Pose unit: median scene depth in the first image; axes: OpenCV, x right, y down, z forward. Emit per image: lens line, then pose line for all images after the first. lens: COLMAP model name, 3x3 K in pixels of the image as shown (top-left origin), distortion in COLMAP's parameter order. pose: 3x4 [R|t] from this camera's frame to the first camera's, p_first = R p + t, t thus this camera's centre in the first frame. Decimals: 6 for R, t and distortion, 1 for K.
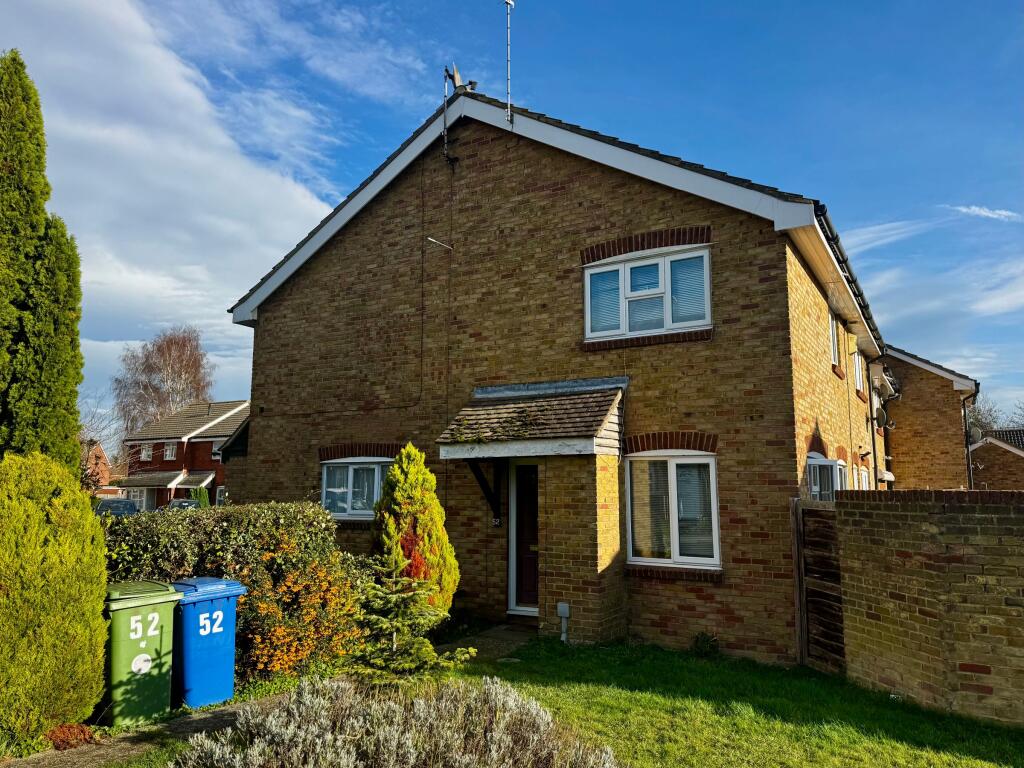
lens RADIAL K [[723.1, 0, 513.3], [0, 723.1, 385.6], [0, 0, 1]] dist [-0.014158, -0.005146]
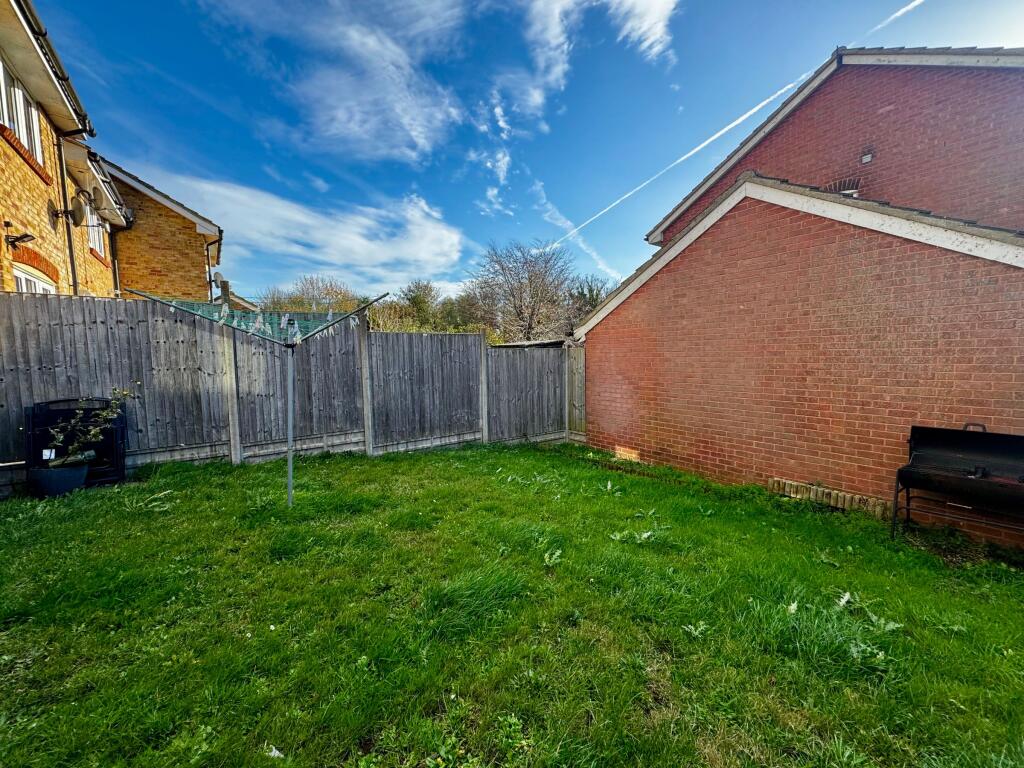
lens RADIAL K [[405.8, 0, 514.5], [0, 405.8, 389.1], [0, 0, 1]] dist [0.002809, 0.000536]
pose [[0.382309, -0.075977, 0.920906, 0.229062], [-0.103284, 0.986855, 0.124296, 0.105847], [-0.918244, -0.142634, 0.369437, 0.328460]]
